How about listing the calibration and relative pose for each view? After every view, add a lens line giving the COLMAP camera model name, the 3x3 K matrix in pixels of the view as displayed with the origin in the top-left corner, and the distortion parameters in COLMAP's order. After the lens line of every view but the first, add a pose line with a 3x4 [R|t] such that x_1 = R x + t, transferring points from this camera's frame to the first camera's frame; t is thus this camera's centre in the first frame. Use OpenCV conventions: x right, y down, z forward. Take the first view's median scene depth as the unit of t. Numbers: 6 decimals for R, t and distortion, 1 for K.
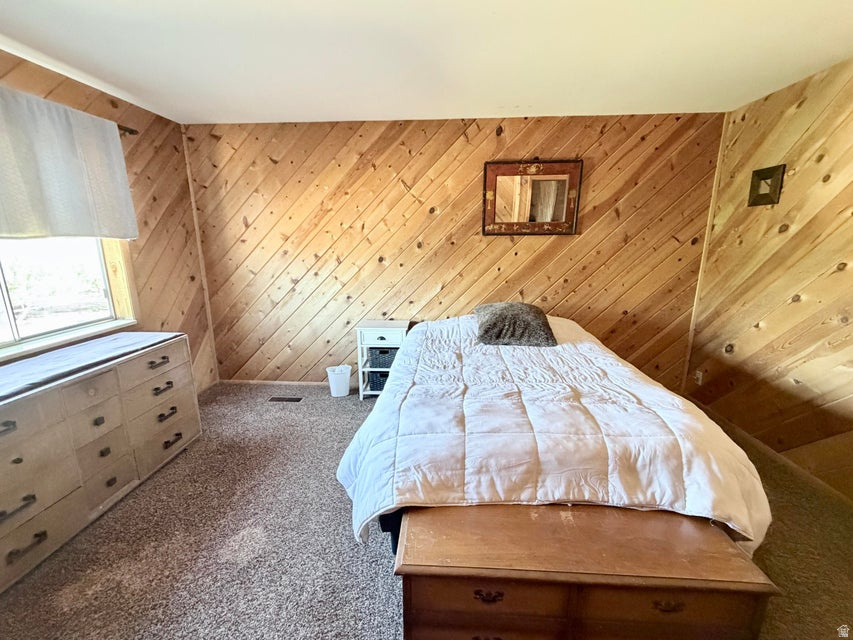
lens RADIAL K [[356.4, 0, 439.8], [0, 356.4, 318.0], [0, 0, 1]] dist [-0.000138, -0.000395]
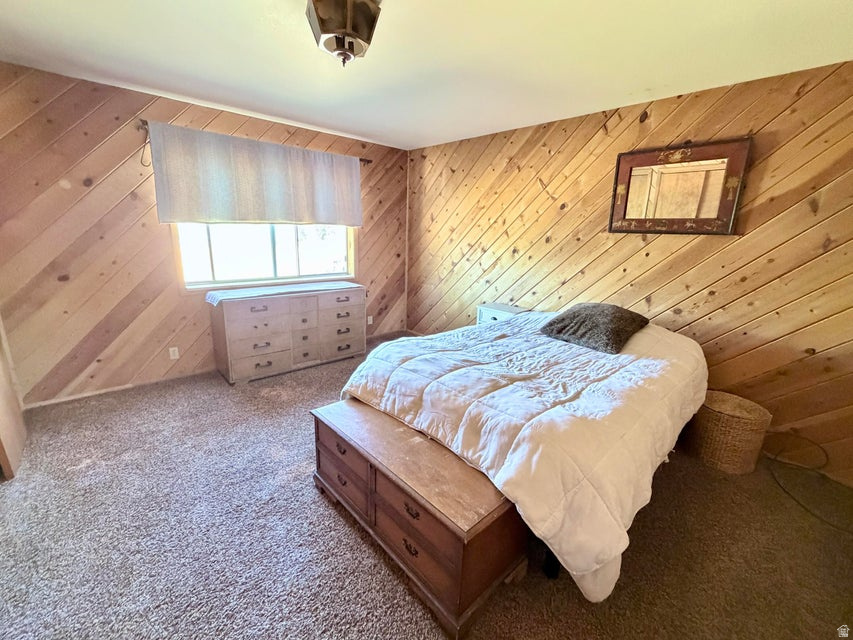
lens RADIAL K [[356.4, 0, 439.8], [0, 356.4, 318.0], [0, 0, 1]] dist [-0.000138, -0.000395]
pose [[0.739001, 0.186754, -0.647303, 0.461070], [-0.182332, 0.980396, 0.074693, 0.000925], [0.648562, 0.062826, 0.758564, 0.012031]]
